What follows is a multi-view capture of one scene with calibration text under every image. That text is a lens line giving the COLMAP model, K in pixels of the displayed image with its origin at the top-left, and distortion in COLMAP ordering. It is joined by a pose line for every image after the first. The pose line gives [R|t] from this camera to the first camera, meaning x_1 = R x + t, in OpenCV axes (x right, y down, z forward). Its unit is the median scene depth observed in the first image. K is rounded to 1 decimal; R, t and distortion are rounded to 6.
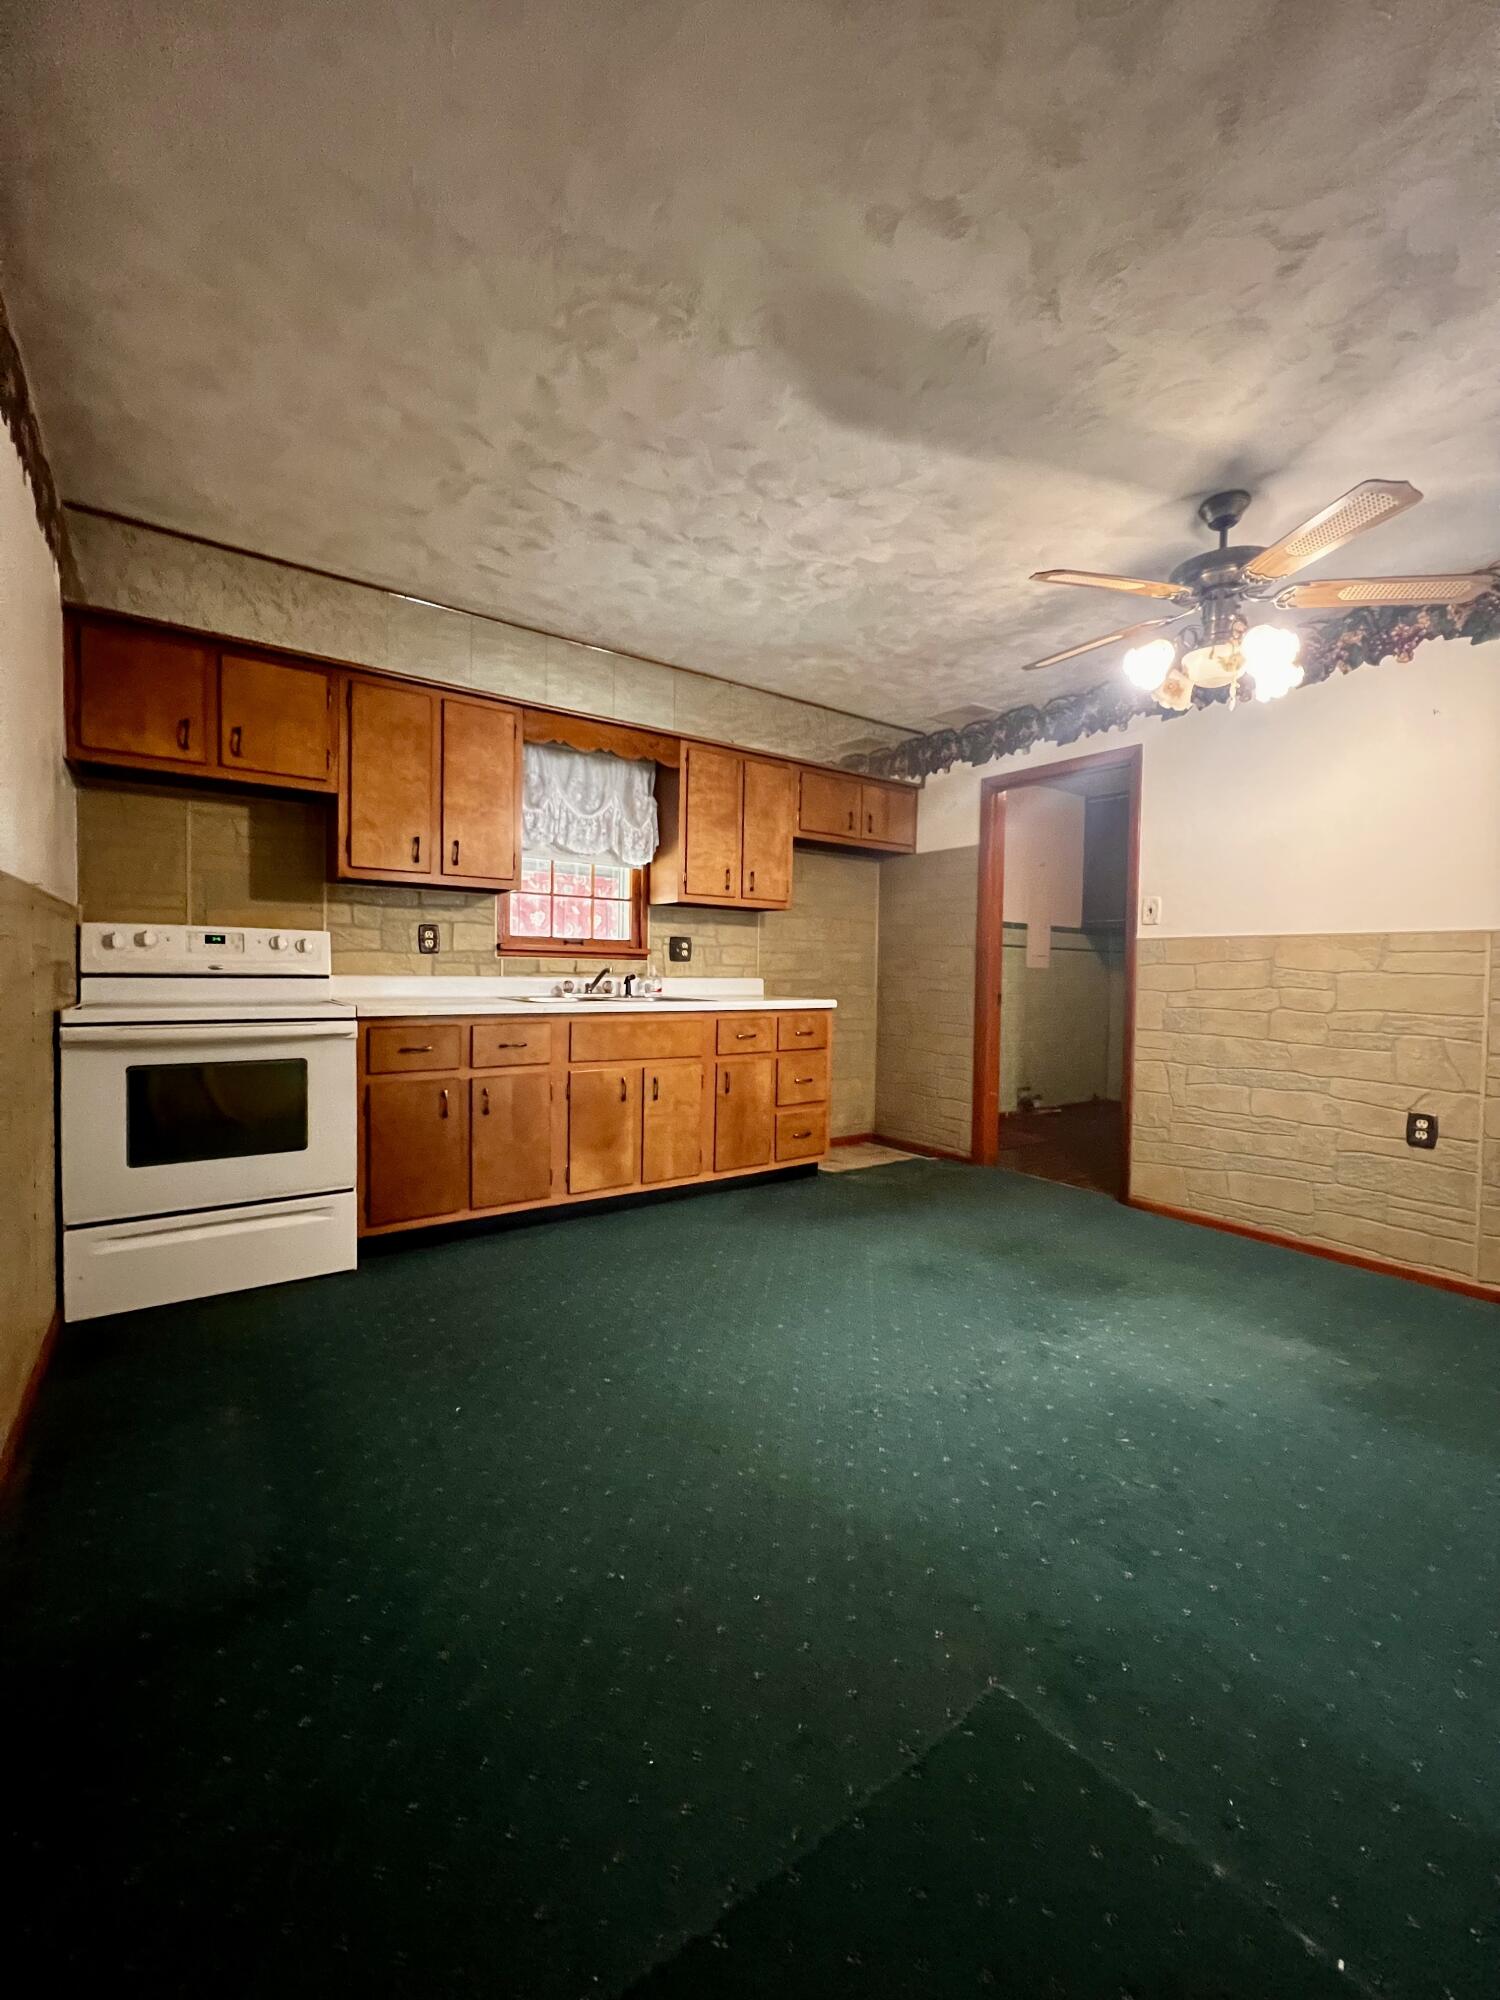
lens RADIAL K [[807.5, 0, 754.1], [0, 807.5, 996.5], [0, 0, 1]] dist [0.002241, -0.000397]
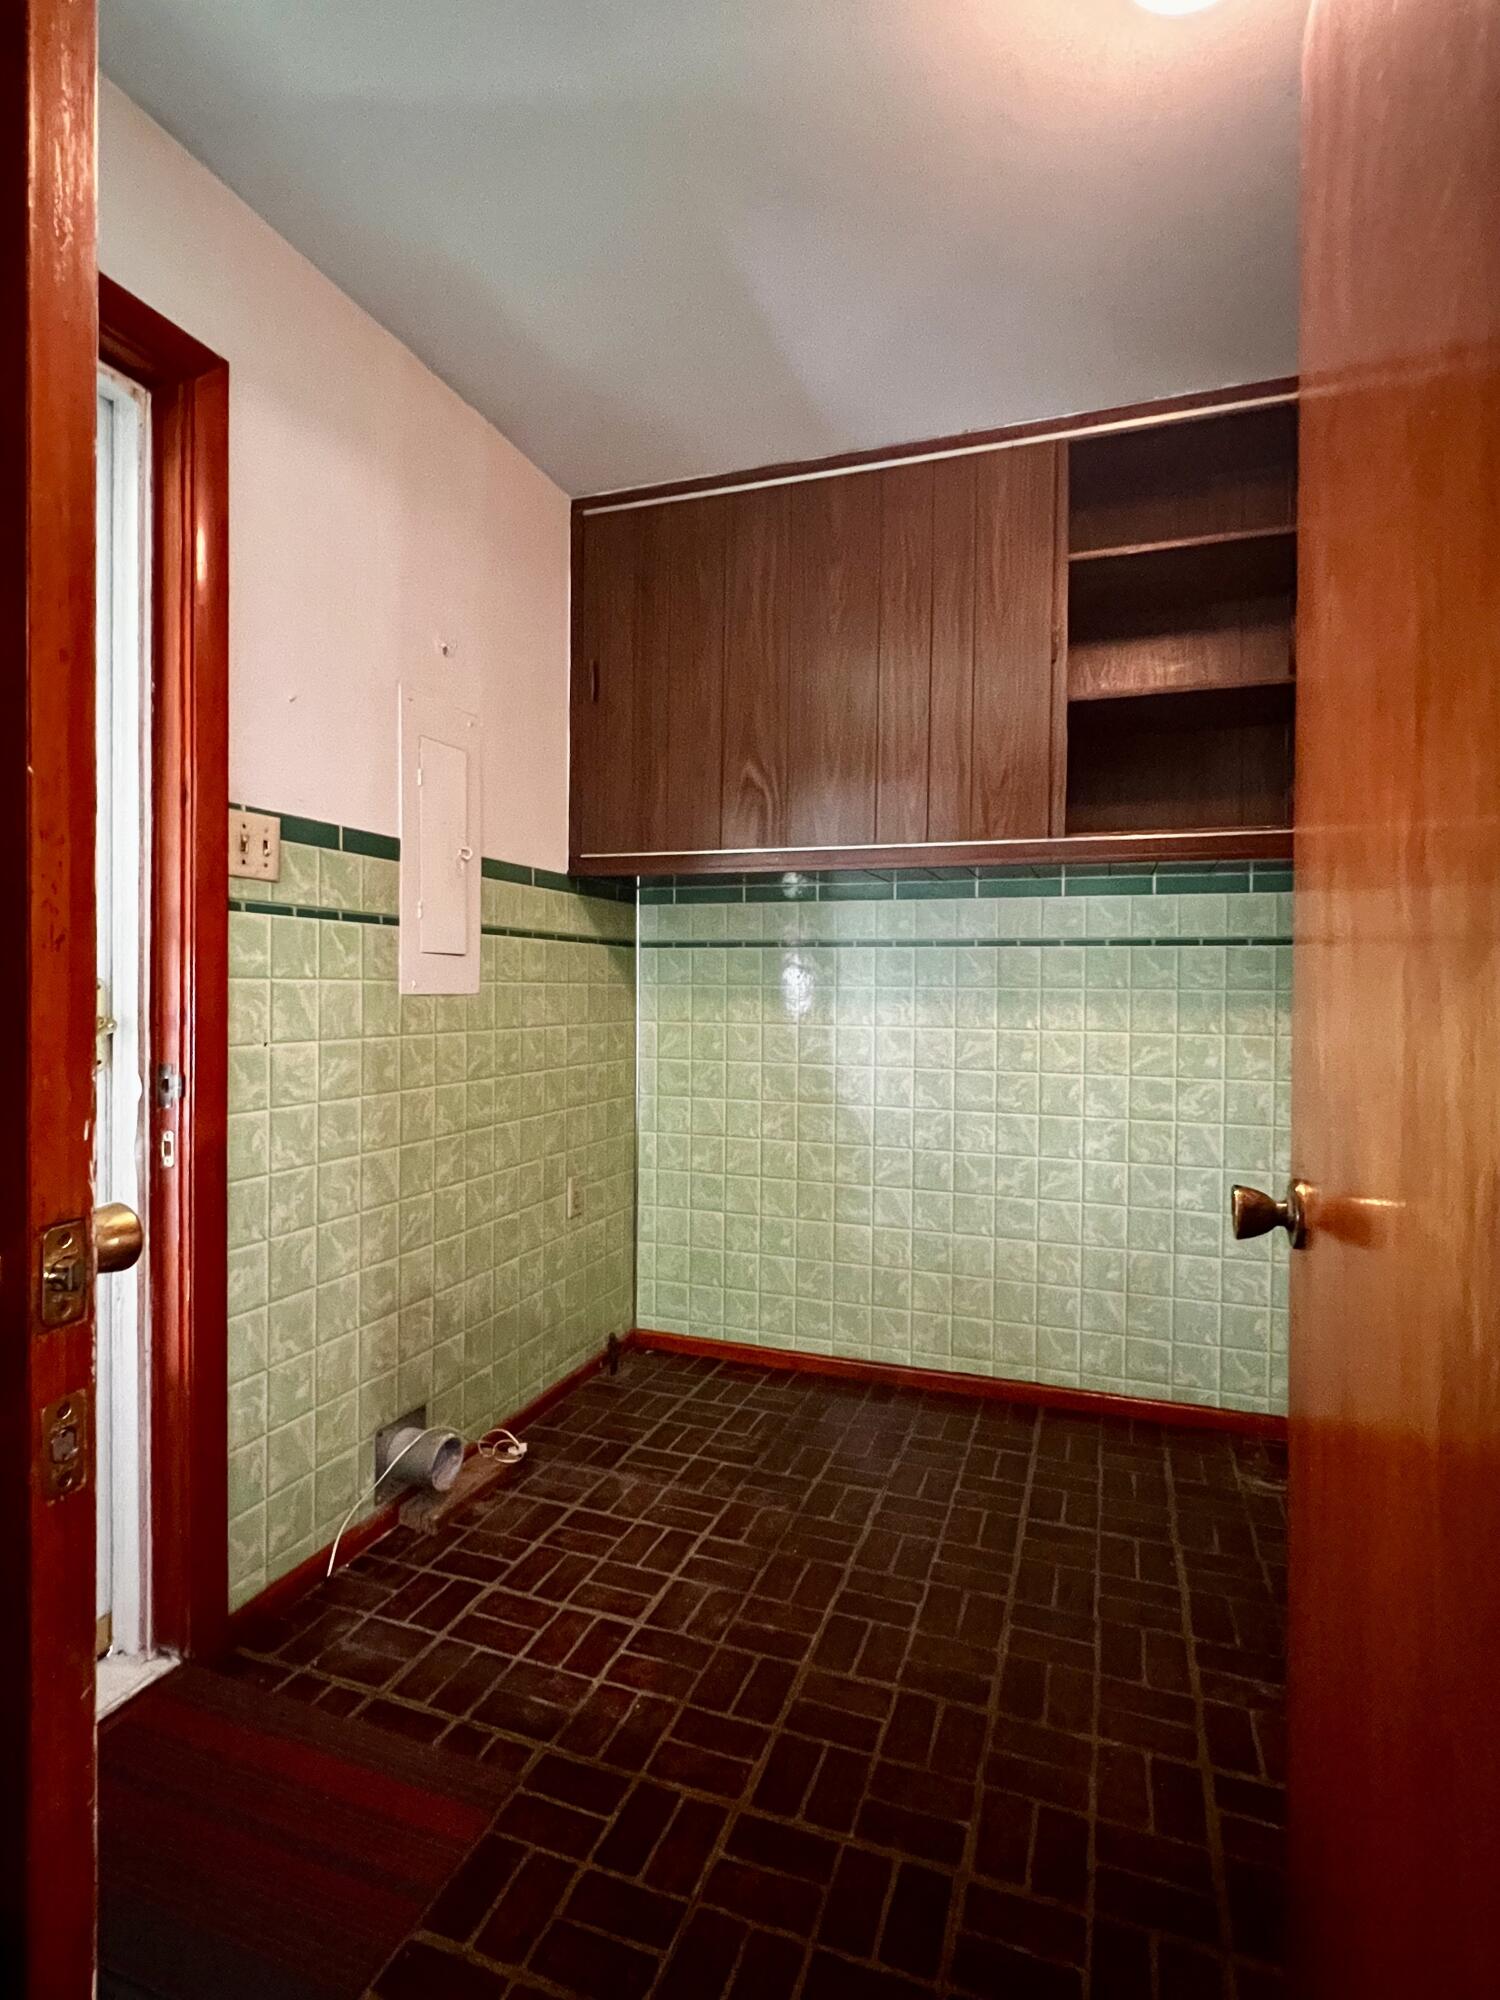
lens RADIAL K [[994.0, 0, 753.0], [0, 994.0, 989.6], [0, 0, 1]] dist [-0.002348, -0.000089]
pose [[0.818938, -0.019312, 0.573557, 0.232720], [0.020233, 0.999784, 0.004774, -0.036288], [-0.573525, 0.007695, 0.819152, 0.628689]]
